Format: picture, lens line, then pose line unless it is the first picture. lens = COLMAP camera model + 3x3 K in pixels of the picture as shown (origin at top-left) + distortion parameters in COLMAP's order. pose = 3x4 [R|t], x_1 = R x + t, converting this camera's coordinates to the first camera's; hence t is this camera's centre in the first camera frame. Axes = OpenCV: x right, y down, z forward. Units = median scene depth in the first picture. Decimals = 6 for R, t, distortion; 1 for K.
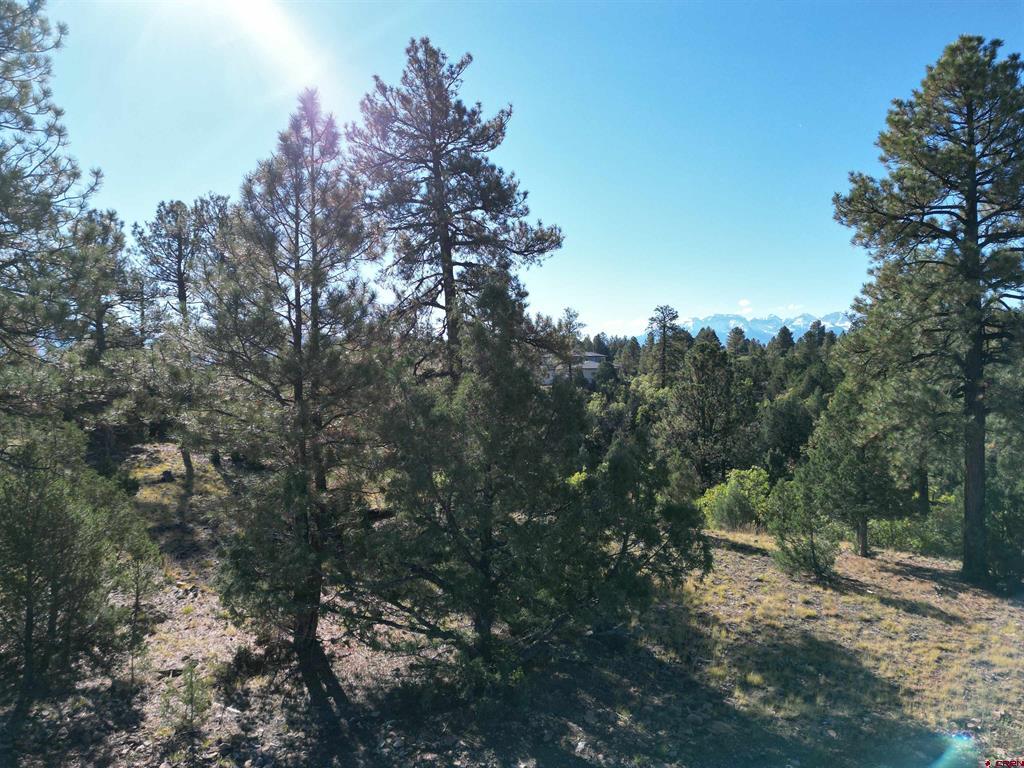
lens RADIAL K [[713.4, 0, 510.2], [0, 713.4, 379.4], [0, 0, 1]] dist [0.089344, -0.098395]
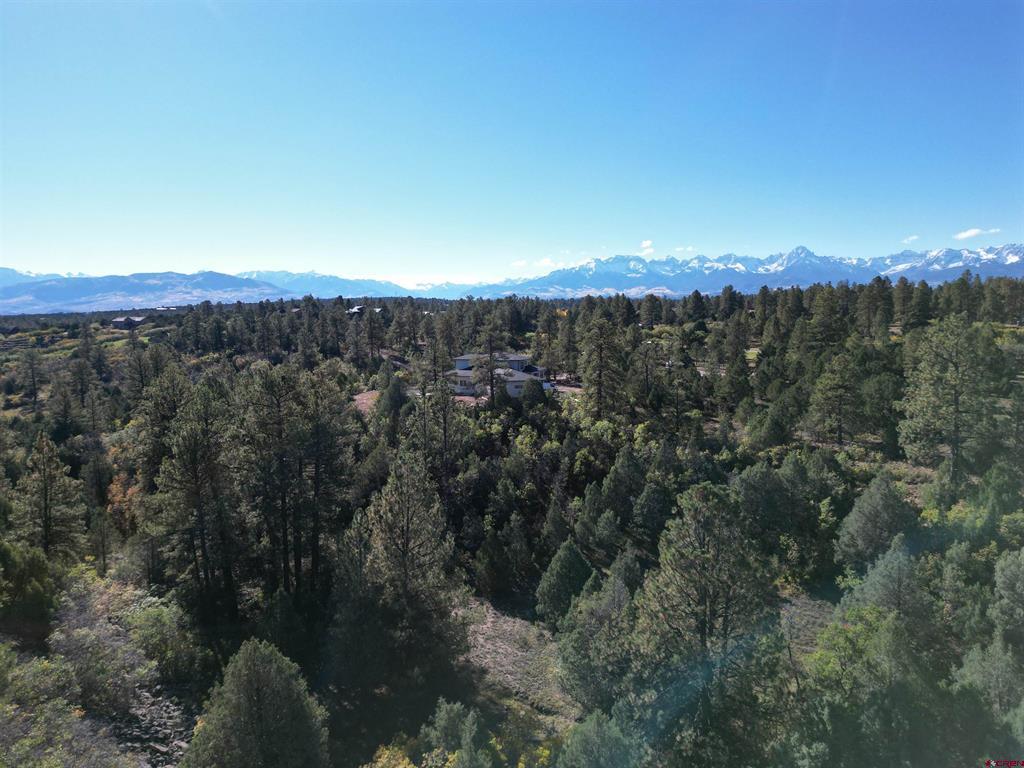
lens RADIAL K [[713.4, 0, 510.2], [0, 713.4, 379.4], [0, 0, 1]] dist [0.089344, -0.098395]
pose [[0.991255, -0.015149, 0.131086, -0.008714], [0.004195, 0.996504, 0.083438, -0.113047], [-0.131891, -0.082158, 0.987854, 0.170356]]
